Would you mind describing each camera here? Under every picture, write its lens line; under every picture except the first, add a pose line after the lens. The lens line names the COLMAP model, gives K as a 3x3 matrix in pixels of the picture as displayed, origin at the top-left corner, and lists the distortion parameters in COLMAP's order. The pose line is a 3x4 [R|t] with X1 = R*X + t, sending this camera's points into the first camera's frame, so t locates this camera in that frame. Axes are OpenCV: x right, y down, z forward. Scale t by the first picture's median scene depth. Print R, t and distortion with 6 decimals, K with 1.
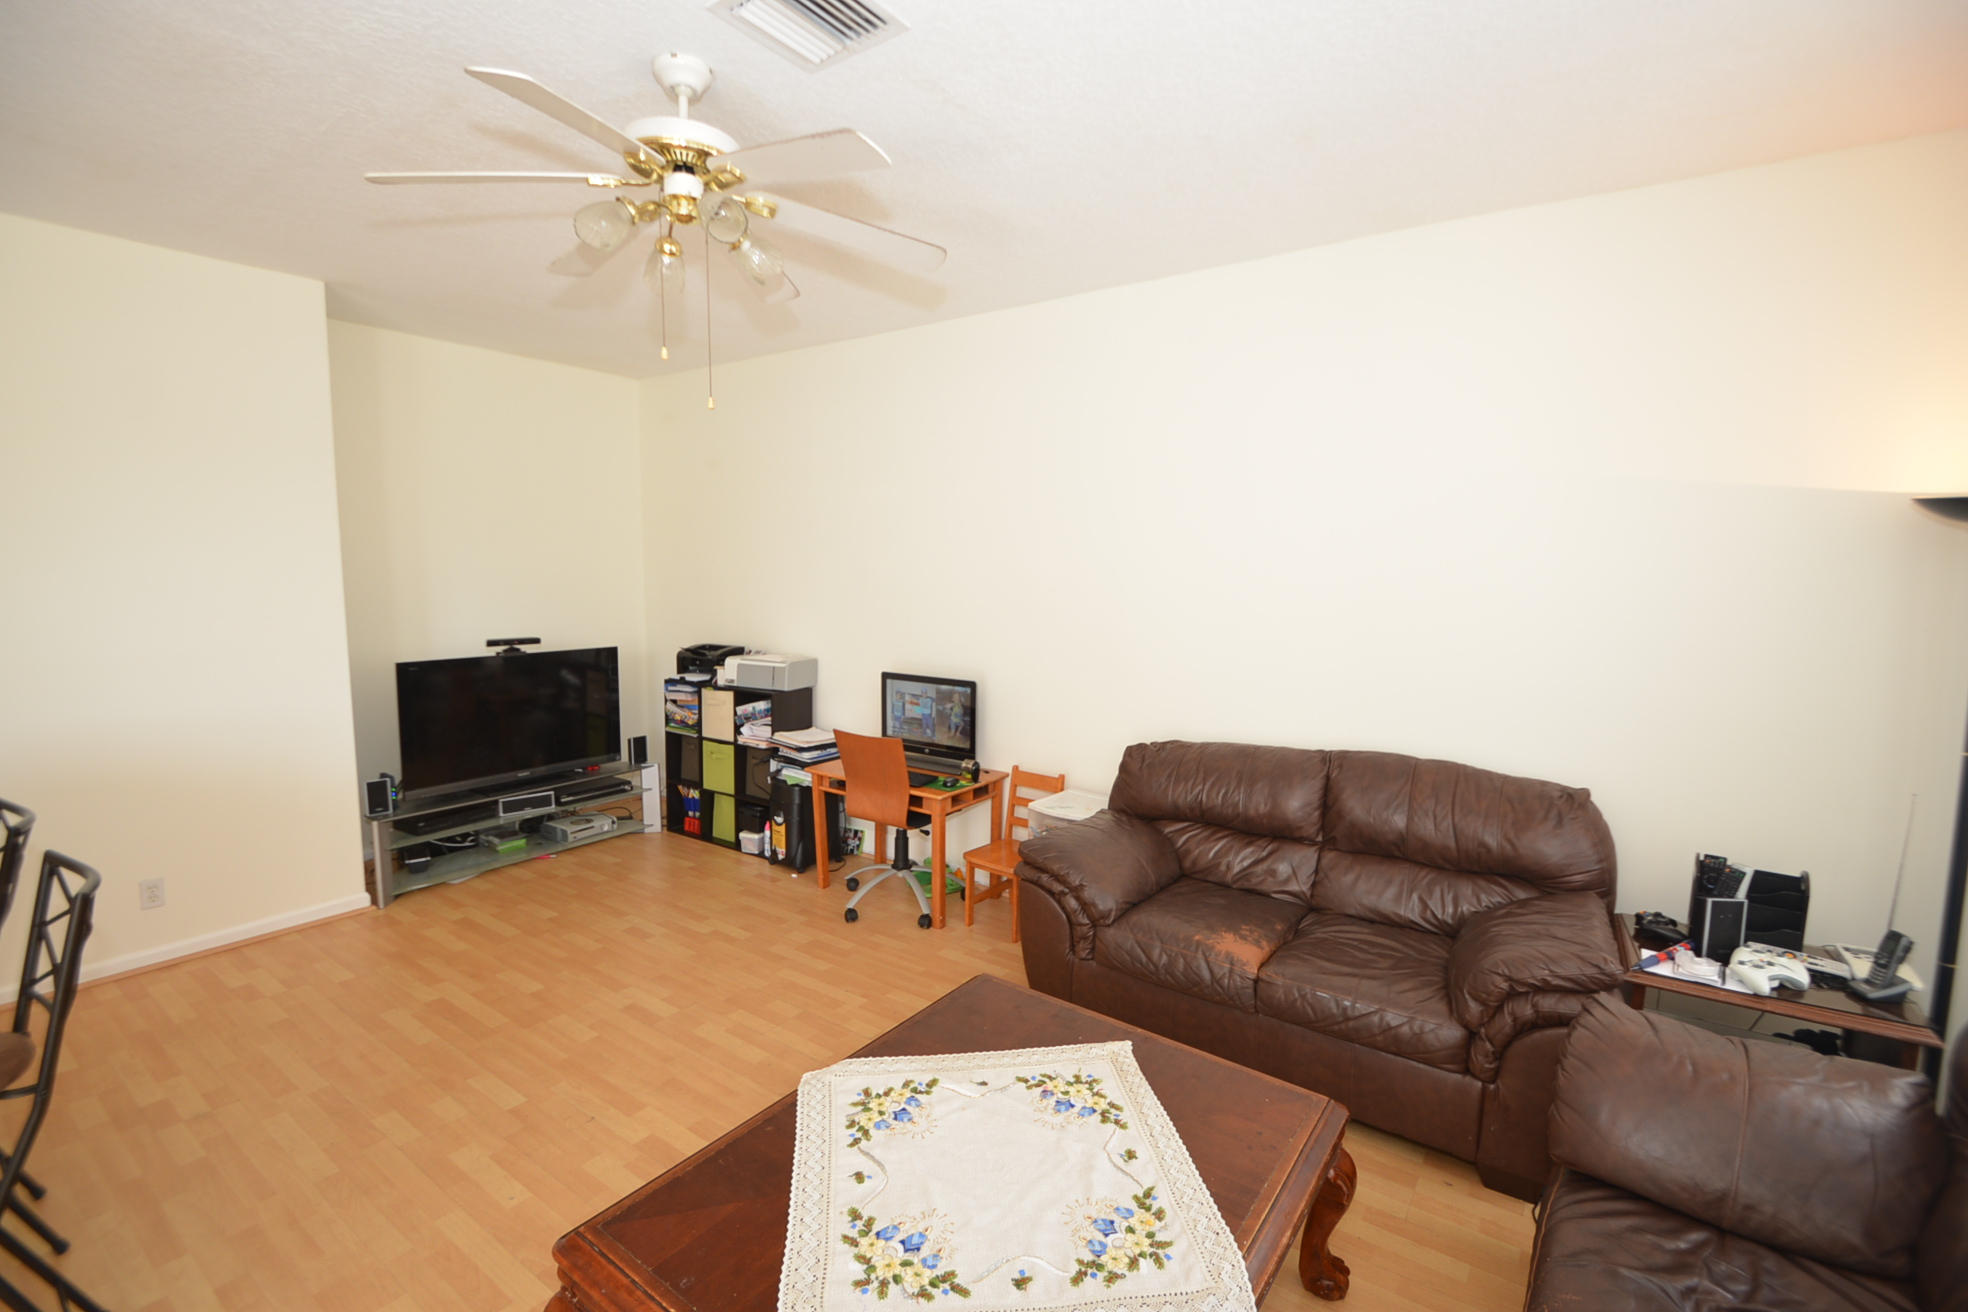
lens RADIAL K [[869.7, 0, 978.8], [0, 869.7, 658.8], [0, 0, 1]] dist [0.004545, -0.012014]
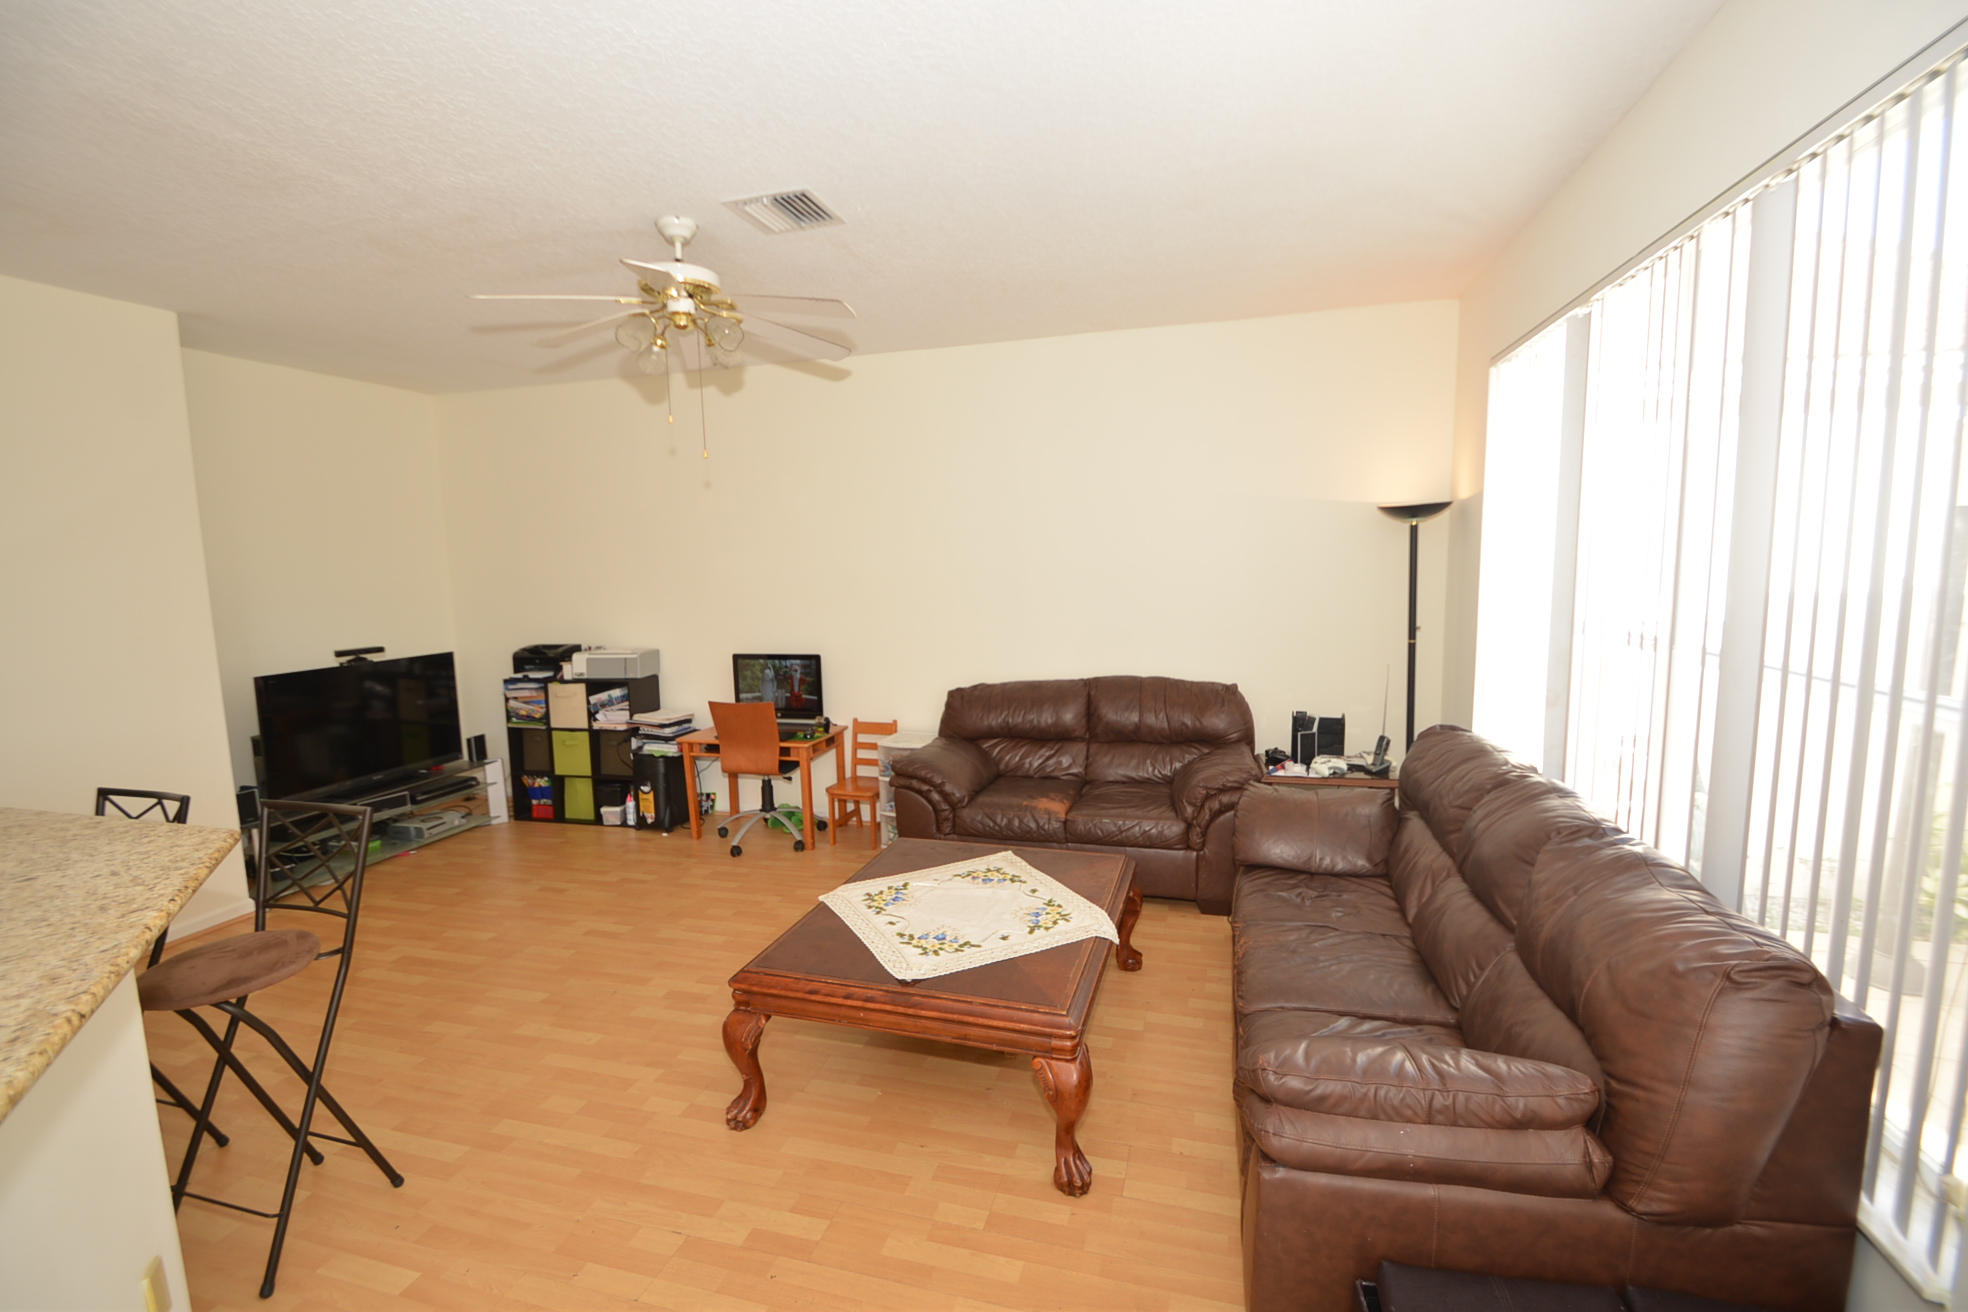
lens RADIAL K [[869.7, 0, 989.5], [0, 869.7, 658.7], [0, 0, 1]] dist [0.004545, -0.012014]
pose [[0.938064, -0.072929, 0.338699, -0.216659], [0.070440, 0.997322, 0.019654, 0.026511], [-0.339225, 0.005421, 0.940690, -0.290196]]
